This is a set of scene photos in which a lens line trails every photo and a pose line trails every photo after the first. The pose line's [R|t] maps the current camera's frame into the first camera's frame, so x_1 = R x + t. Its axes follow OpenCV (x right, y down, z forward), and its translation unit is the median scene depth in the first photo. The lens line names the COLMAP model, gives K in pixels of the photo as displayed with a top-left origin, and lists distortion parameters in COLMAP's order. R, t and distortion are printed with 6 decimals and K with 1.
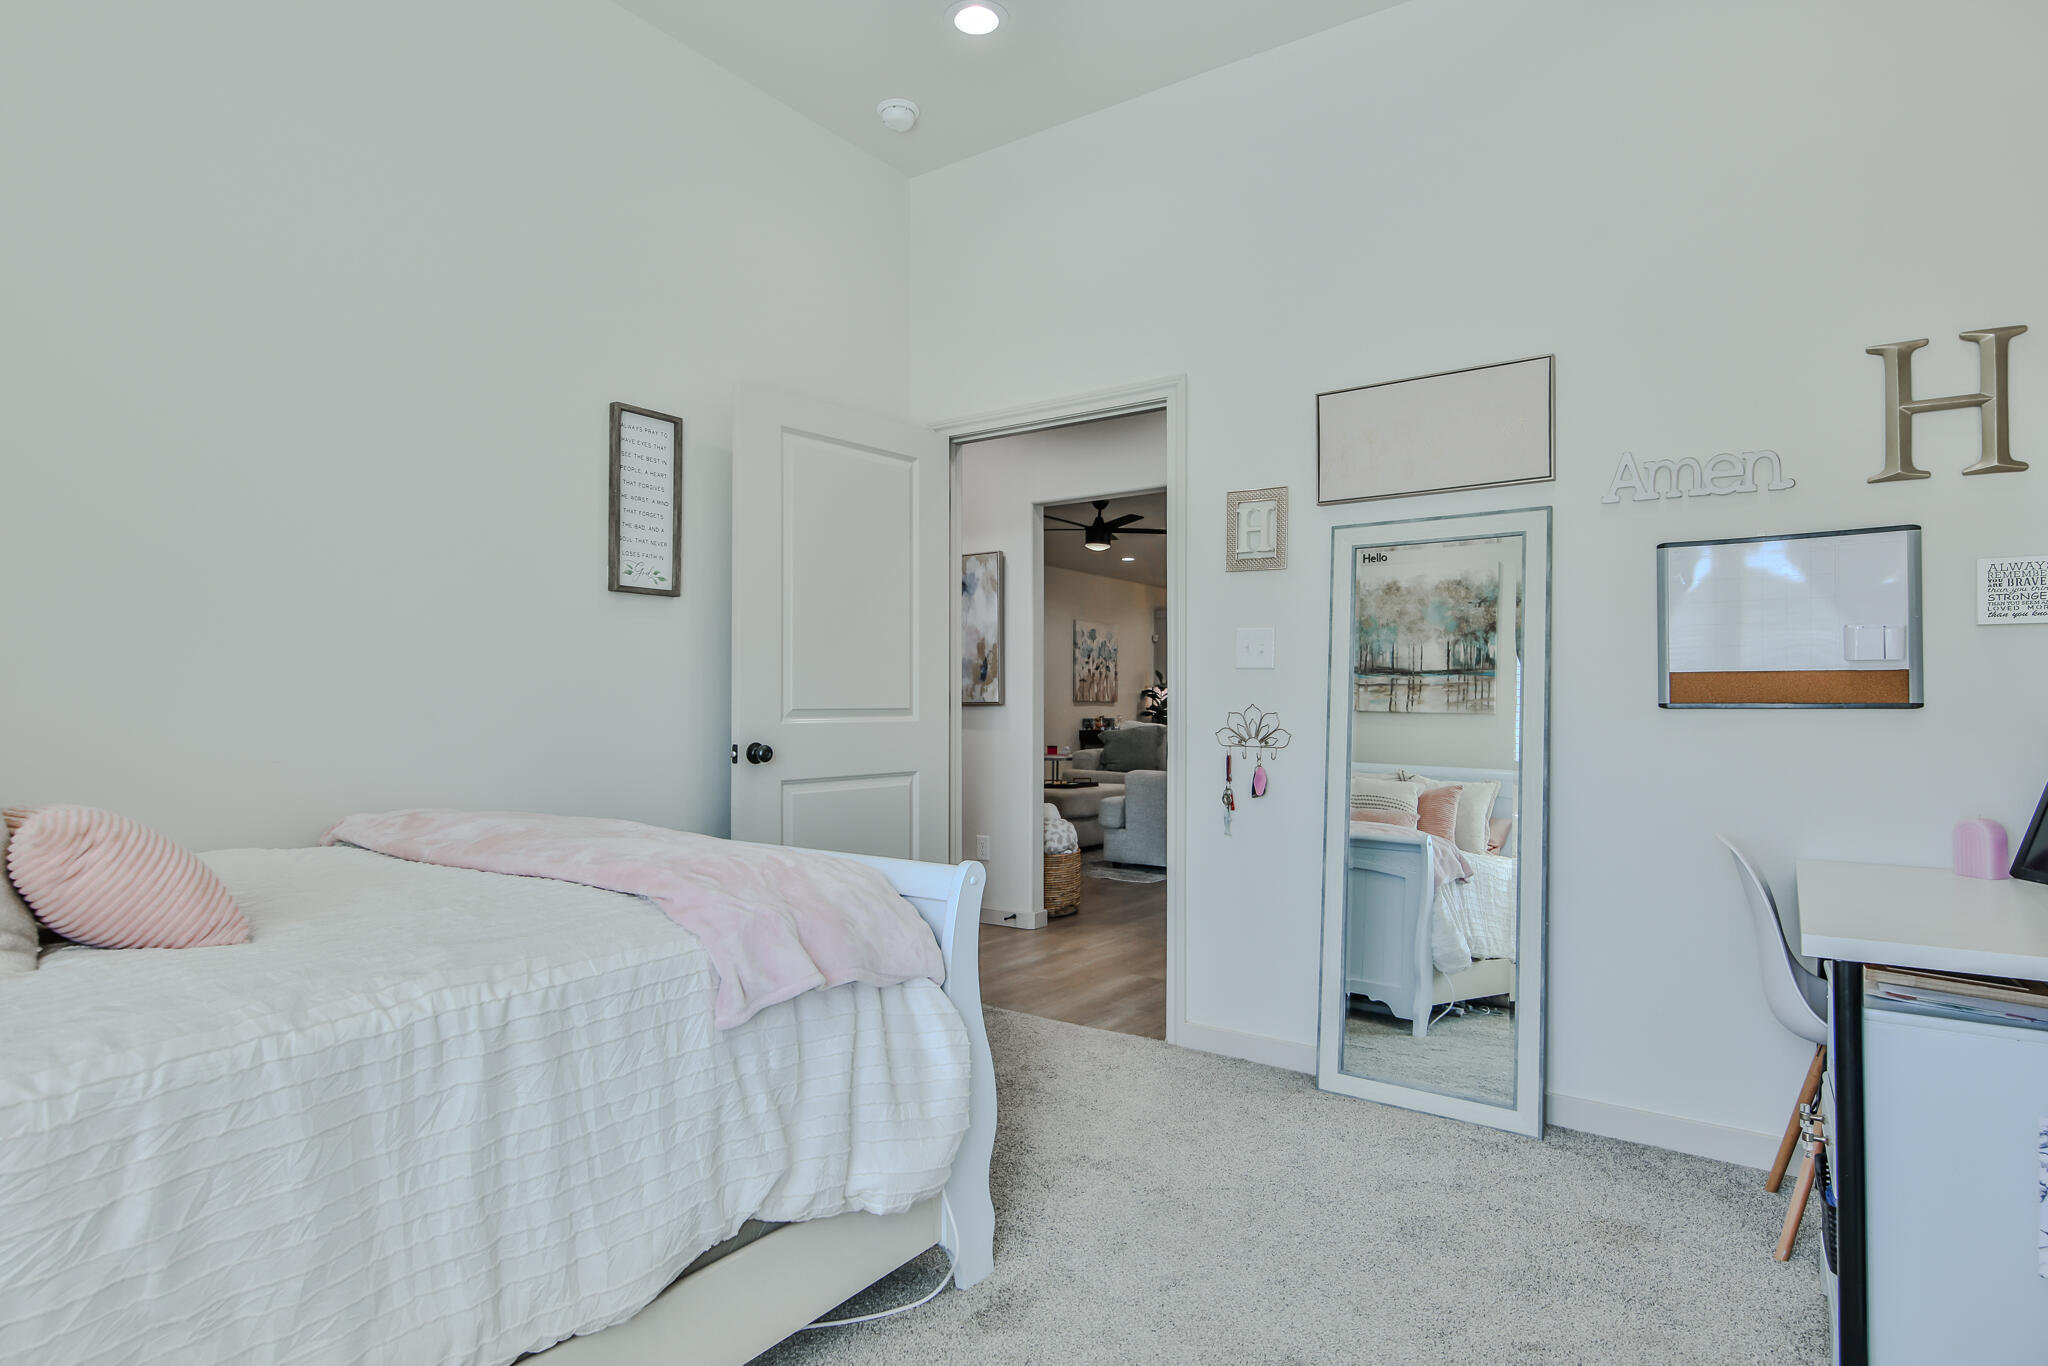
lens RADIAL K [[1054.4, 0, 1023.9], [0, 1054.4, 683.9], [0, 0, 1]] dist [0.004829, -0.009088]
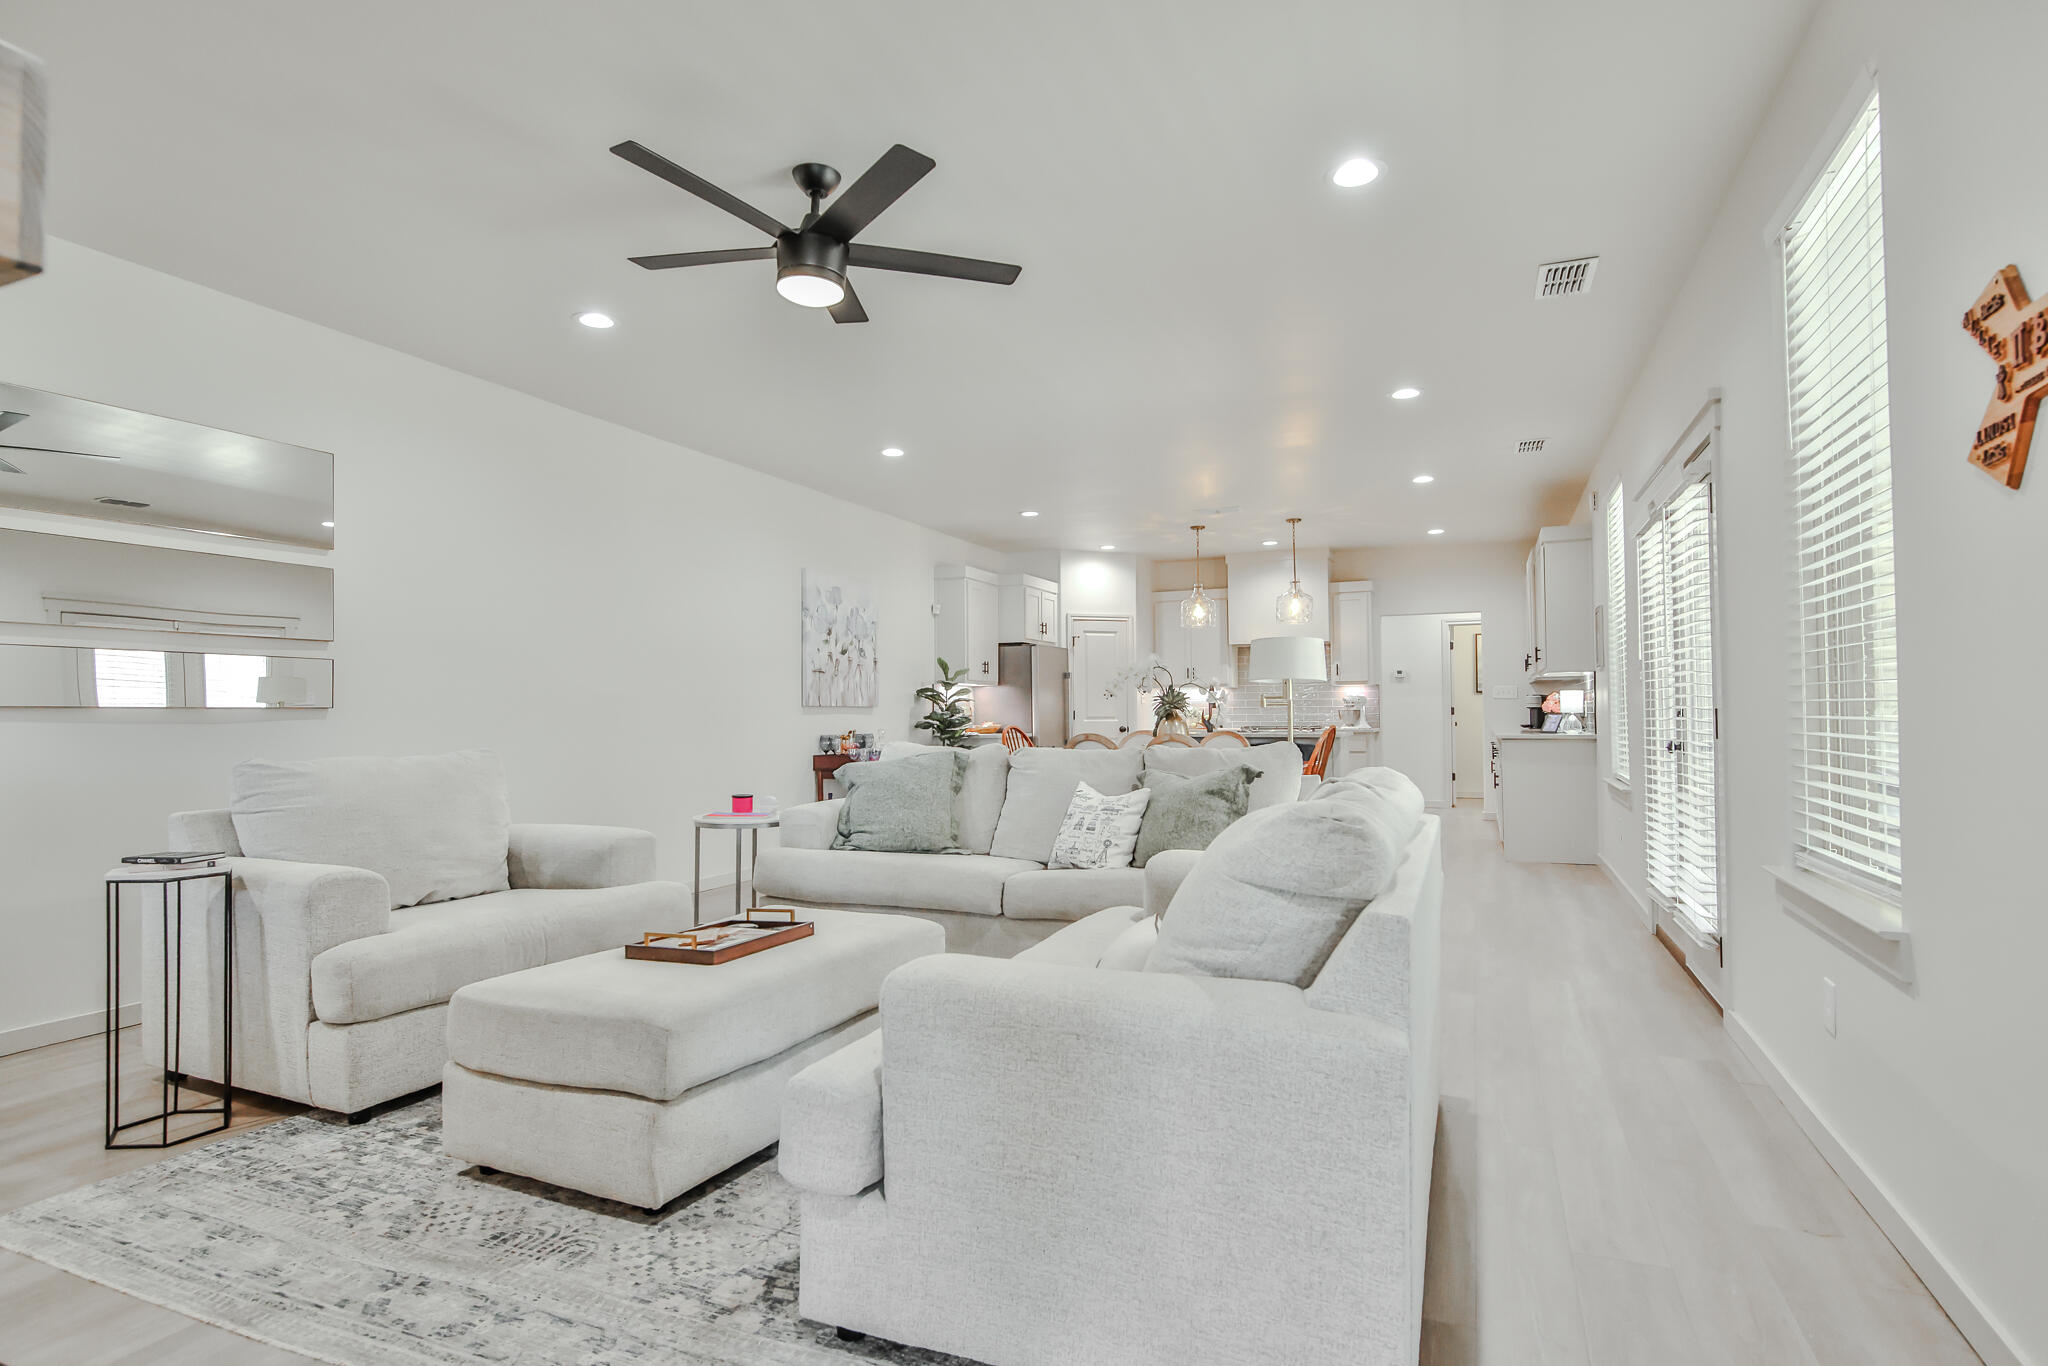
lens RADIAL K [[1054.4, 0, 1018.6], [0, 1054.4, 694.2], [0, 0, 1]] dist [0.004829, -0.009088]
pose [[0.976945, -0.004908, 0.213434, 0.039023], [0.004508, 0.999987, 0.002359, 0.008663], [-0.213443, -0.001343, 0.976955, 0.393851]]
